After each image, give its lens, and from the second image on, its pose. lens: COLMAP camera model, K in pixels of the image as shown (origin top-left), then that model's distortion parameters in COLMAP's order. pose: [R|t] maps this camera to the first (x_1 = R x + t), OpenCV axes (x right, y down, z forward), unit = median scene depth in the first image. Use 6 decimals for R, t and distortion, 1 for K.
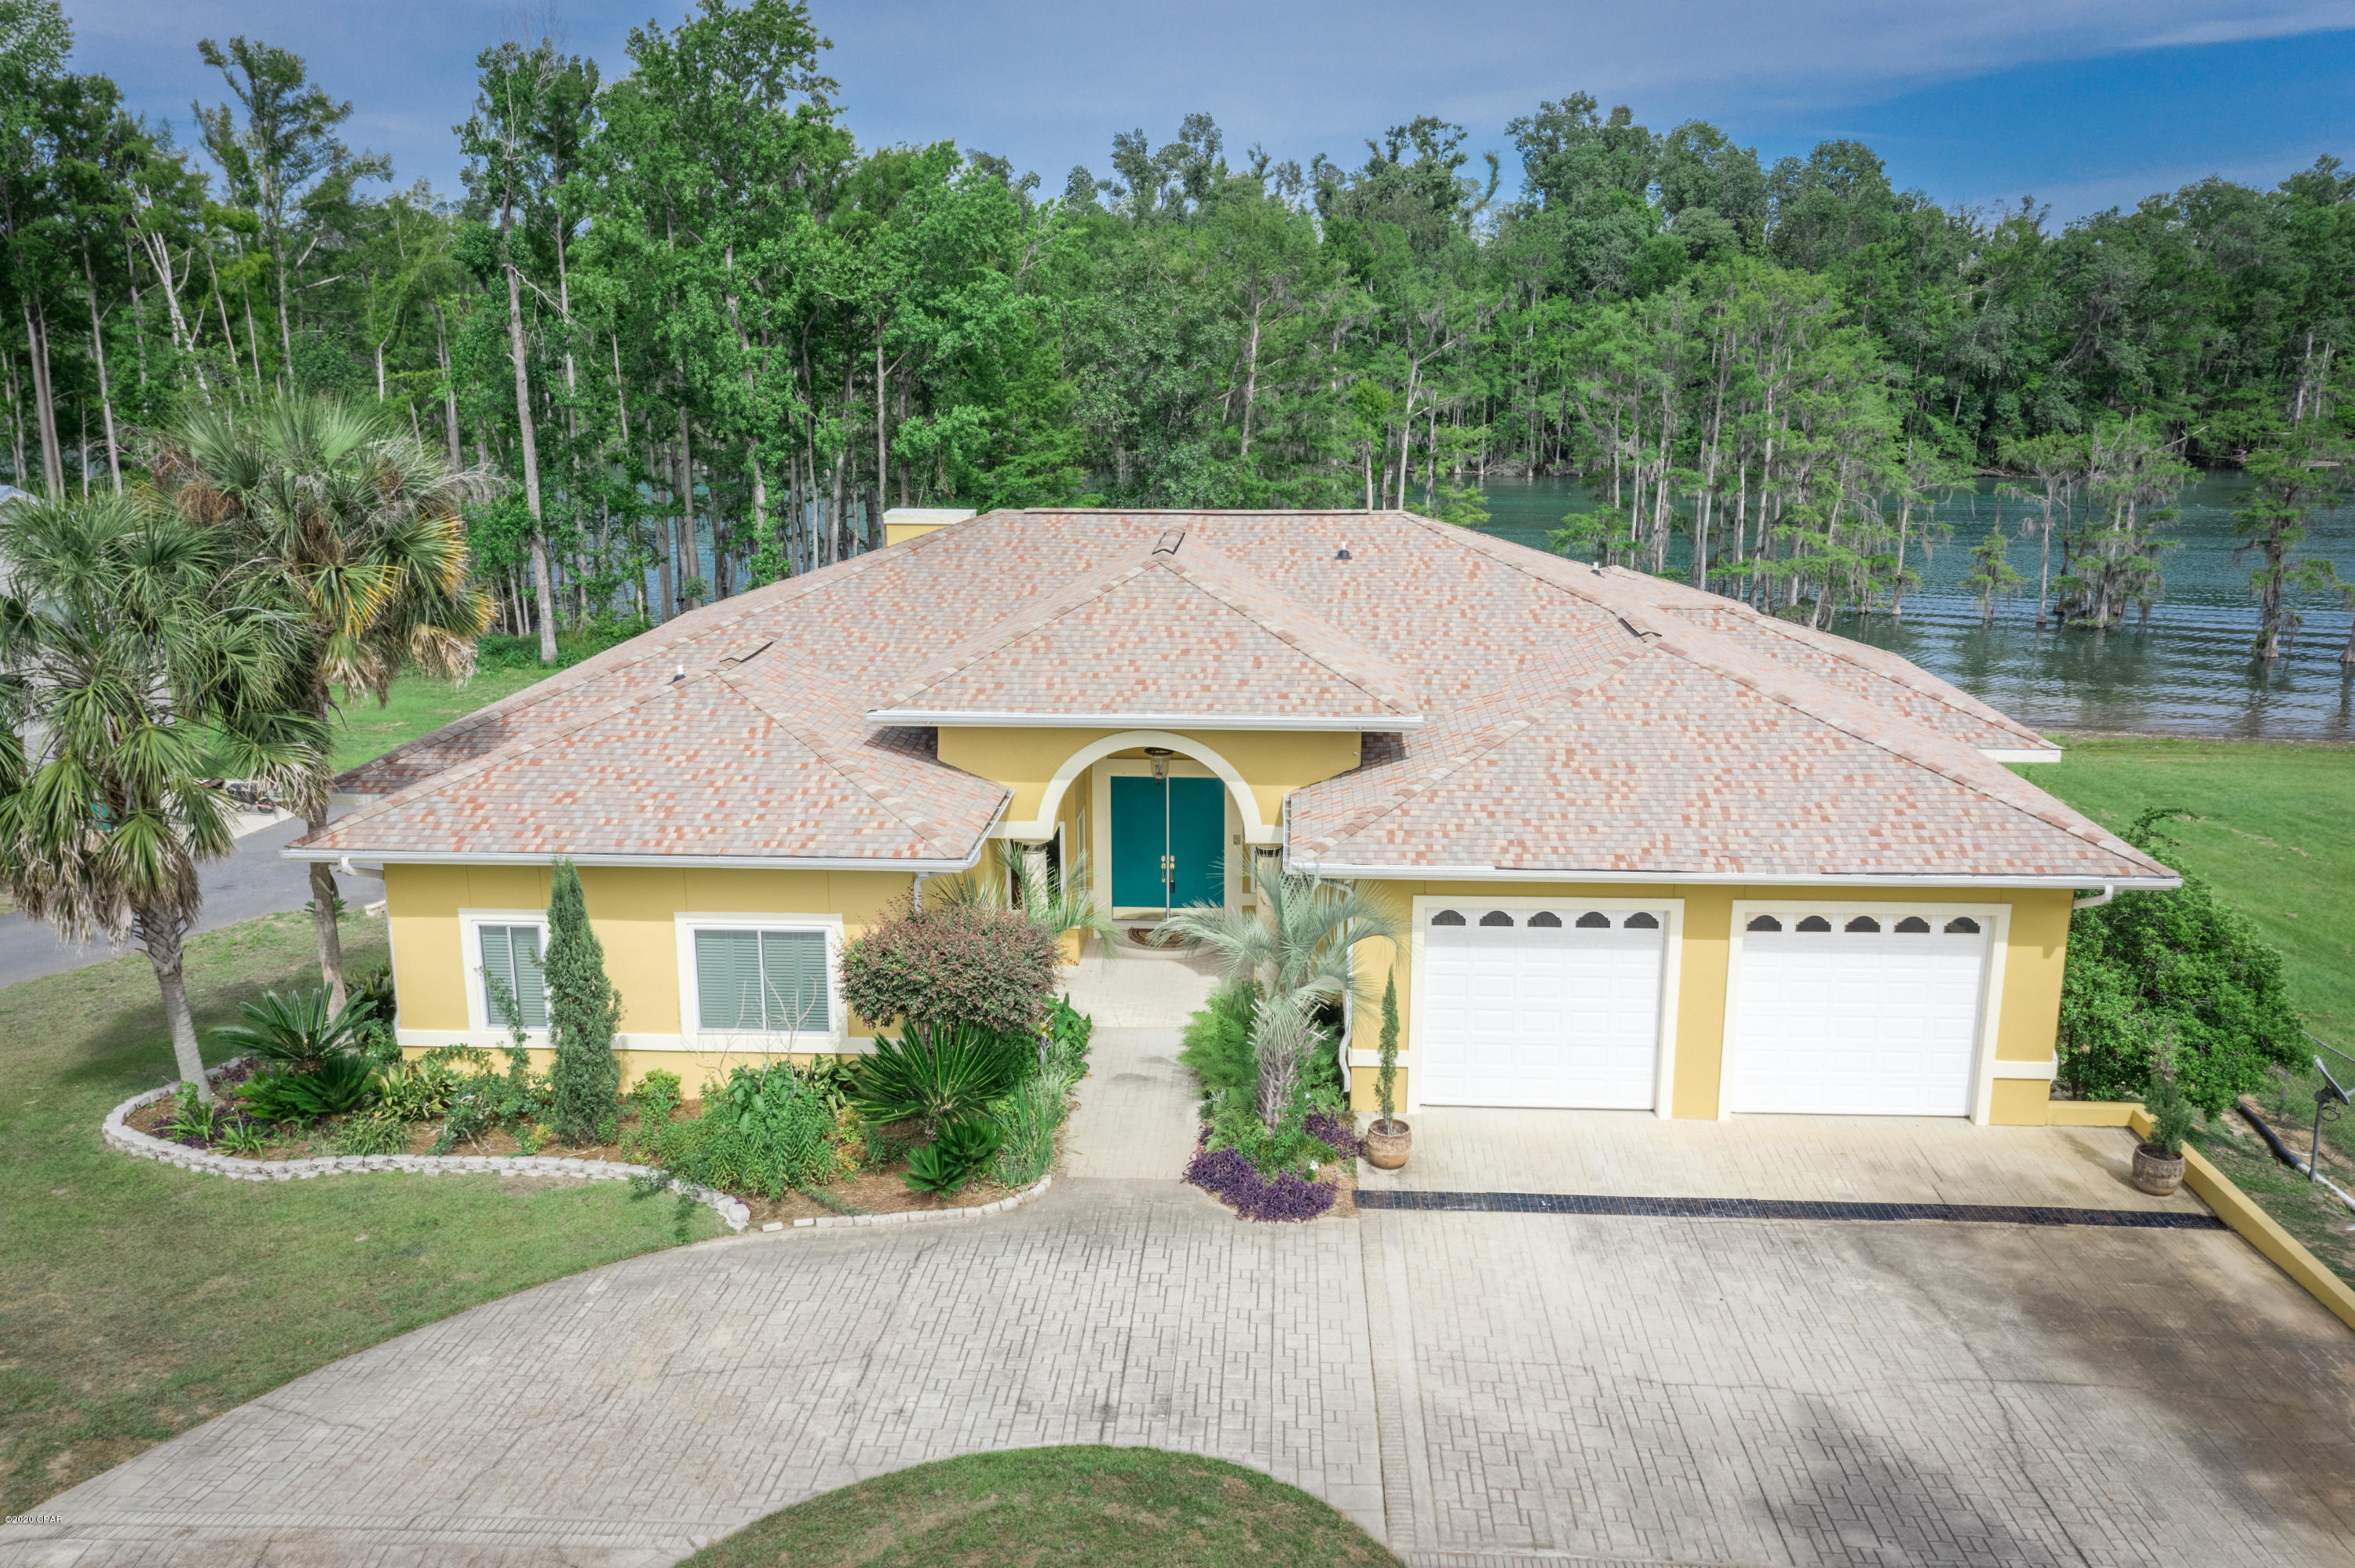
lens RADIAL K [[1928.6, 0, 1131.8], [0, 1928.6, 821.8], [0, 0, 1]] dist [0.026954, 0.006464]
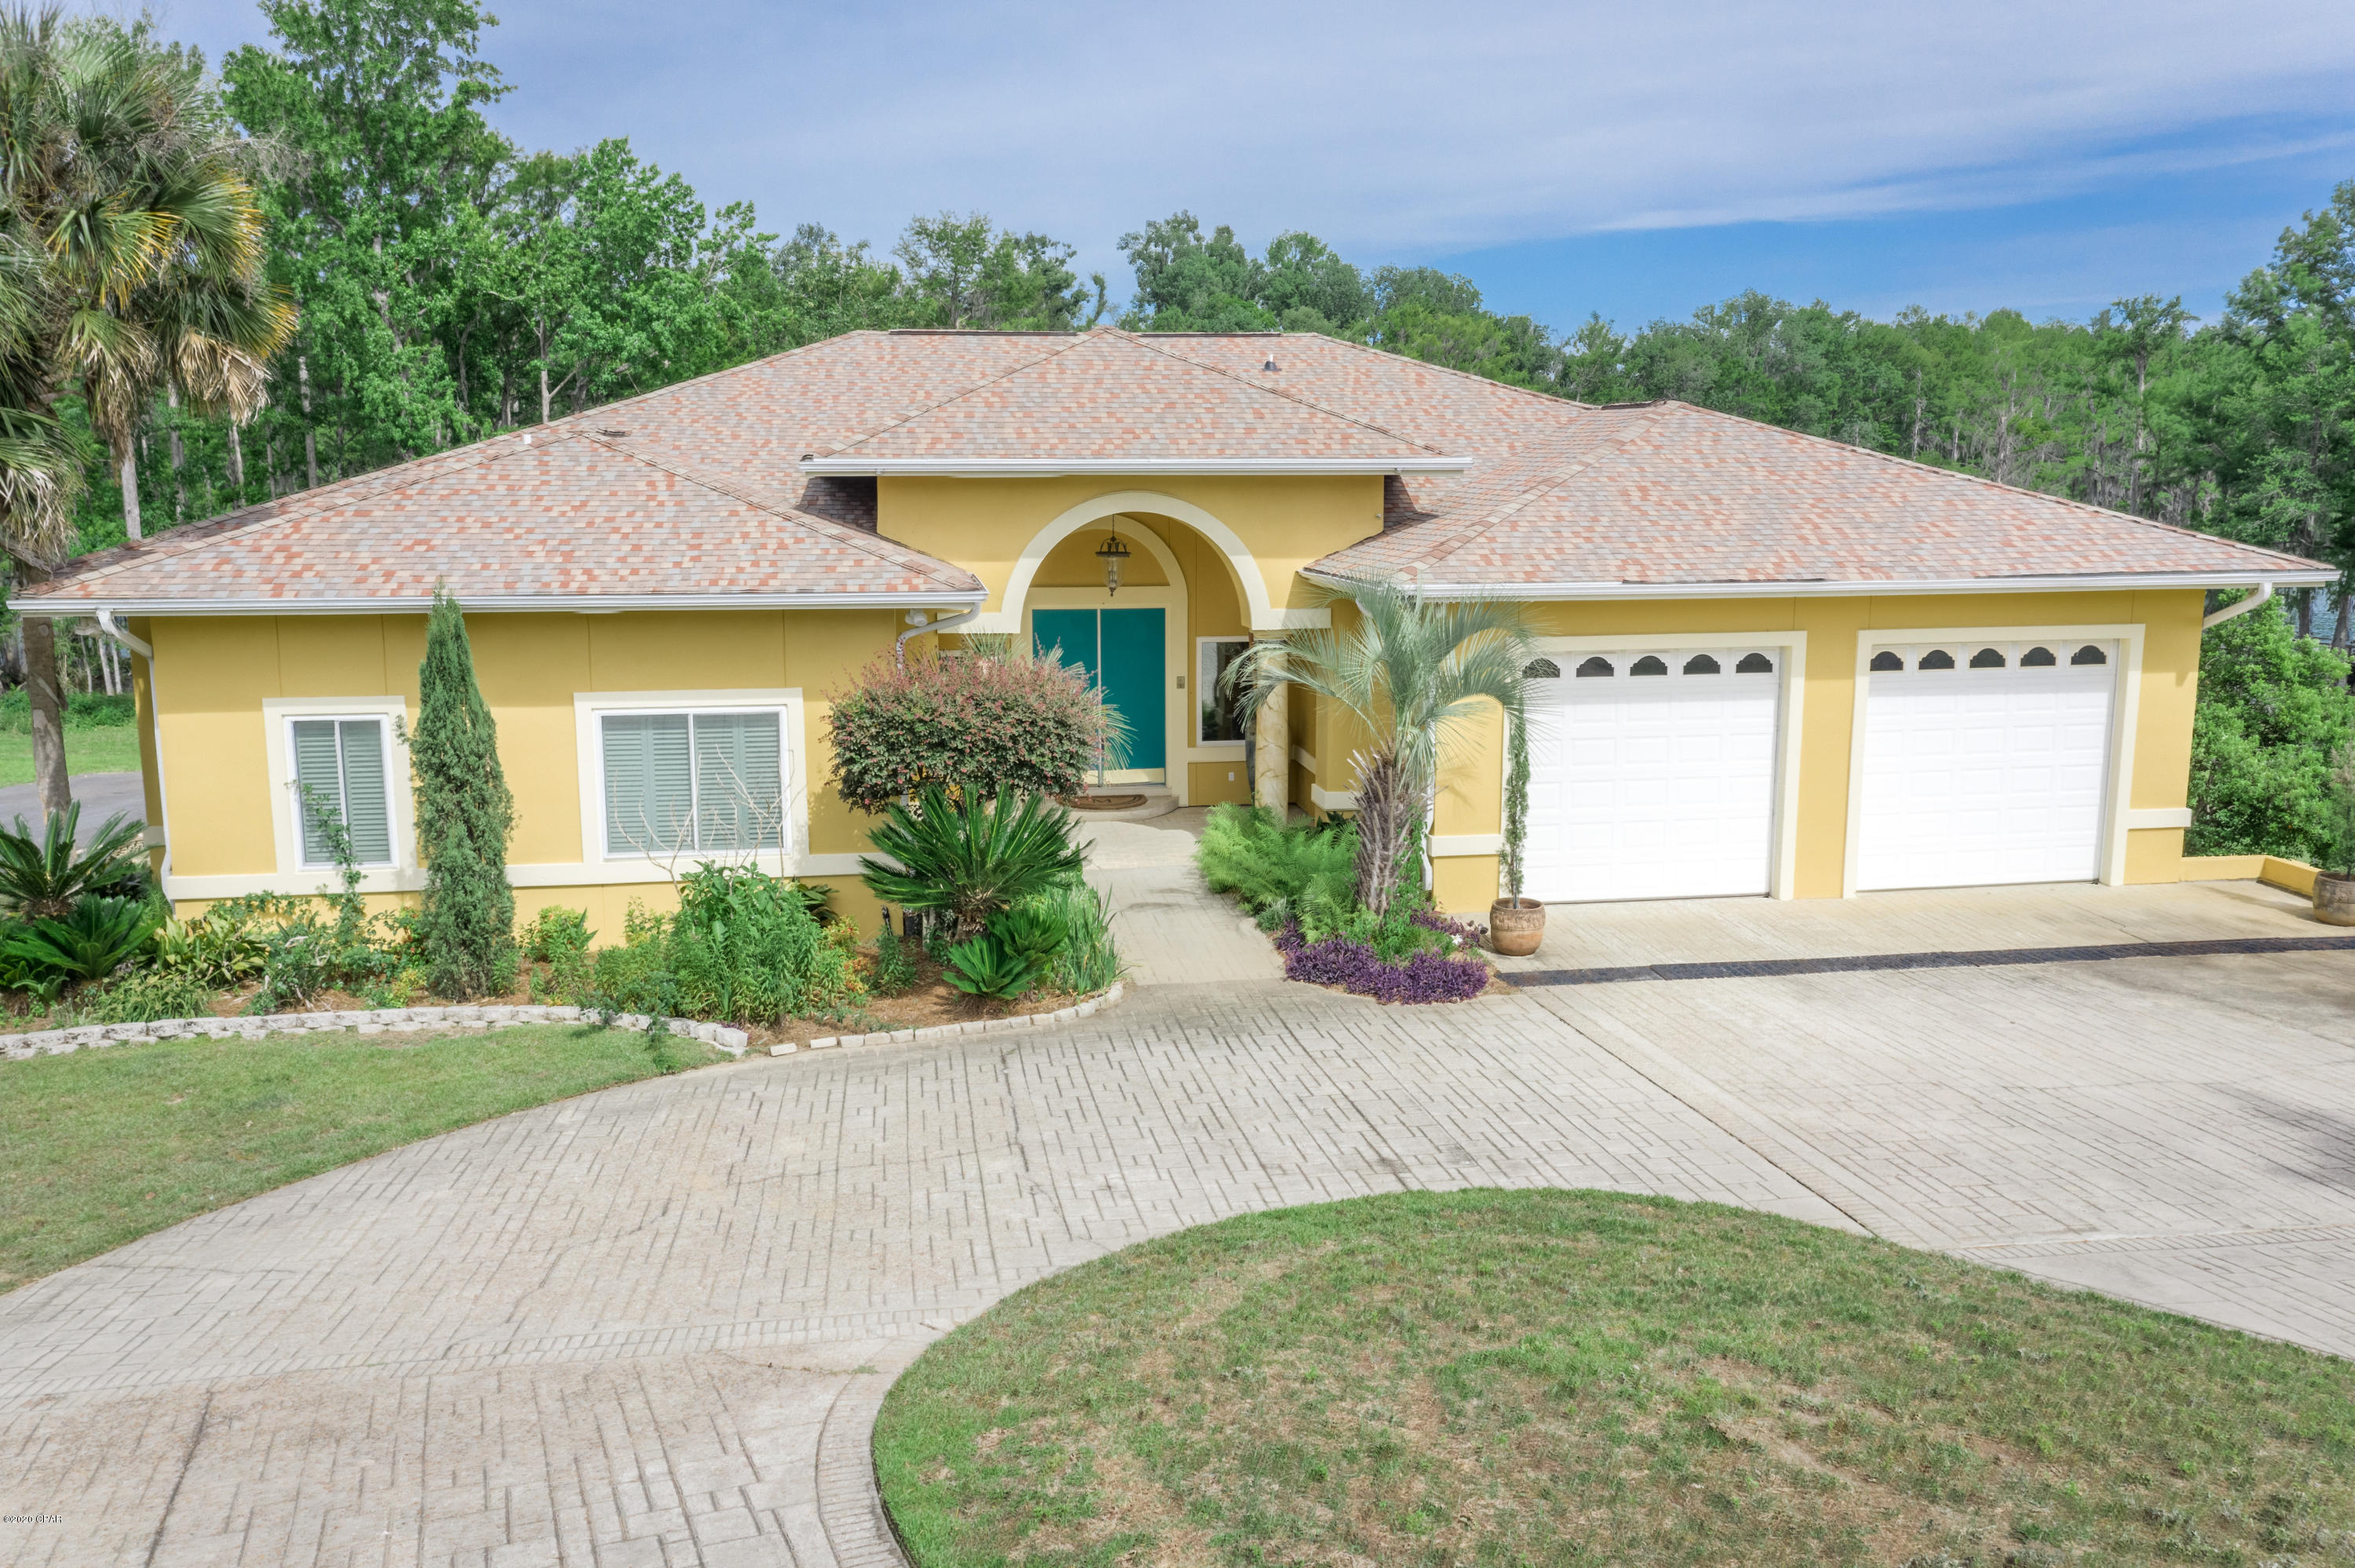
lens RADIAL K [[1948.6, 0, 1181.0], [0, 1948.6, 764.6], [0, 0, 1]] dist [0.031431, 0.000874]
pose [[0.976380, -0.037002, 0.212869, -0.134862], [0.055442, 0.995145, -0.081322, 0.119714], [-0.208827, 0.091203, 0.973691, 0.166438]]
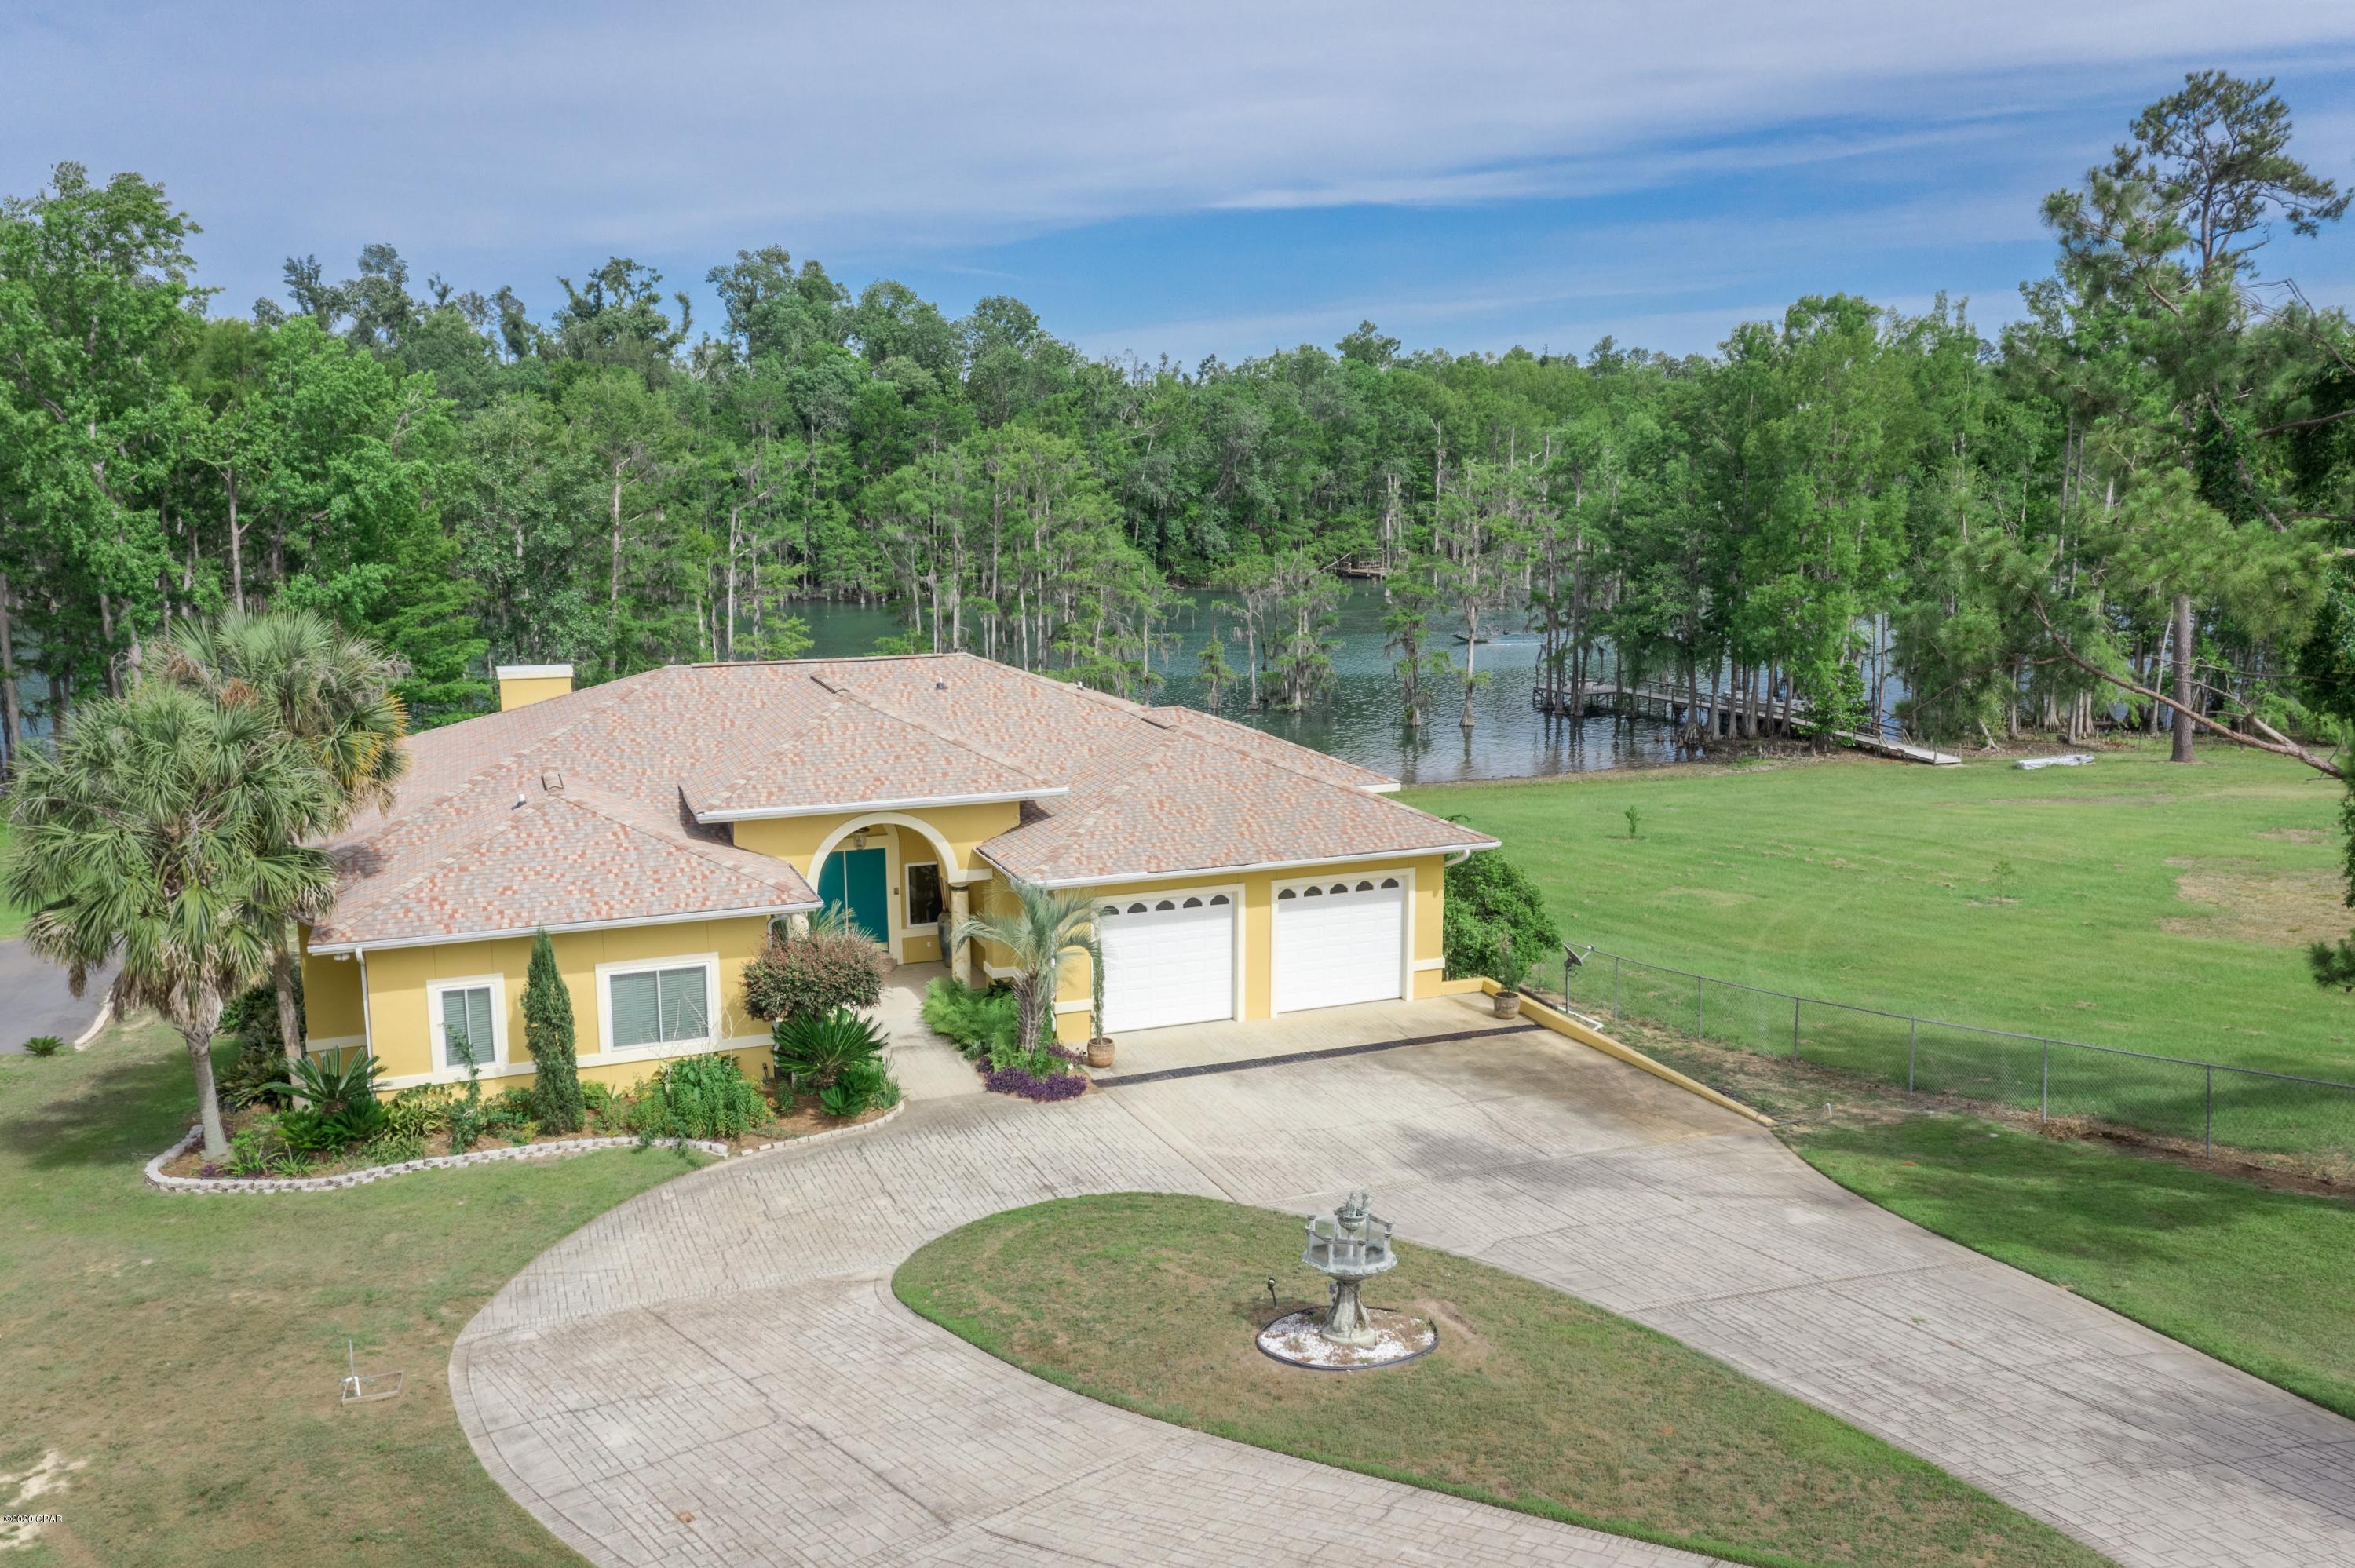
lens RADIAL K [[1868.7, 0, 1177.5], [0, 1868.7, 784.0], [0, 0, 1]] dist [0.044128, 0.002883]
pose [[0.909910, -0.074668, 0.408030, -0.318840], [0.105949, 0.992873, -0.054576, 0.028713], [-0.401047, 0.092890, 0.911336, -0.340827]]
